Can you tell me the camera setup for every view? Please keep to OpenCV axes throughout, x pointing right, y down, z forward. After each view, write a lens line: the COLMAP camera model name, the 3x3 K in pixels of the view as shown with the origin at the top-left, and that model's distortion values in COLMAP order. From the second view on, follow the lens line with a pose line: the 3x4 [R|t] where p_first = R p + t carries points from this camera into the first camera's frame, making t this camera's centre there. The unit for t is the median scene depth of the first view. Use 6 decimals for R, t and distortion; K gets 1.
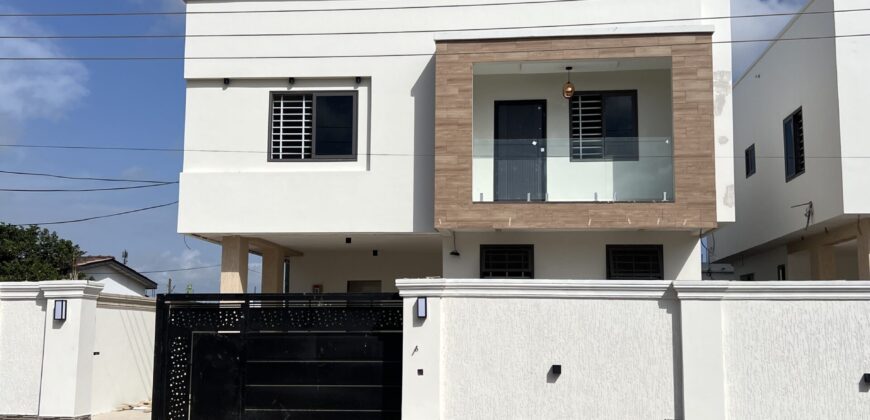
lens RADIAL K [[867.4, 0, 431.6], [0, 867.4, 211.8], [0, 0, 1]] dist [0.186008, -0.483443]
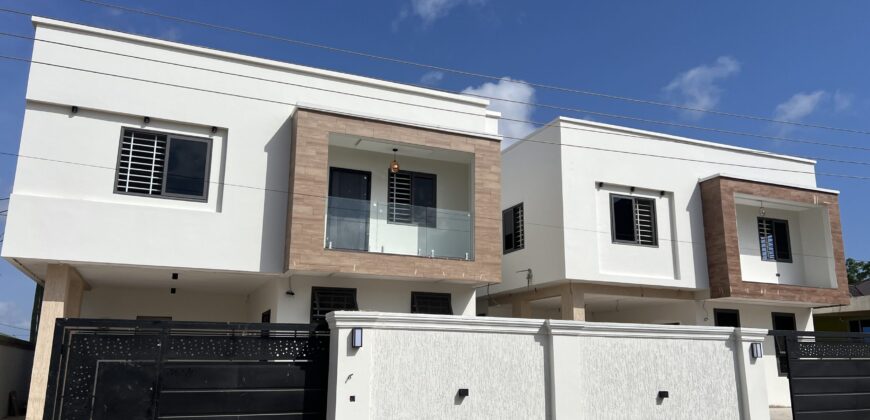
lens RADIAL K [[653.9, 0, 435.0], [0, 653.9, 210.0], [0, 0, 1]] dist [0.098562, -0.162203]
pose [[0.873748, 0.112280, 0.473242, -0.242969], [-0.065699, 0.991318, -0.113898, 0.027687], [-0.481922, 0.068426, 0.873538, 0.159041]]
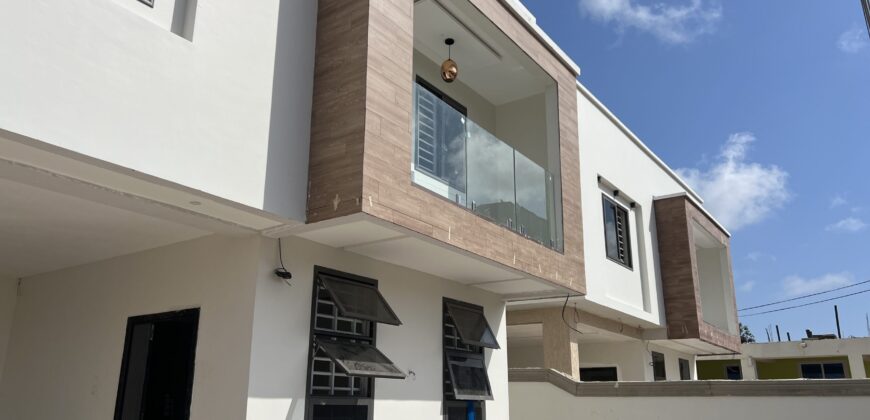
lens RADIAL K [[653.9, 0, 435.0], [0, 653.9, 210.0], [0, 0, 1]] dist [0.098562, -0.162203]
pose [[0.475657, 0.252002, 0.842761, -0.276691], [-0.117549, 0.967701, -0.223017, 0.092600], [-0.871741, 0.007014, 0.489916, 0.790459]]
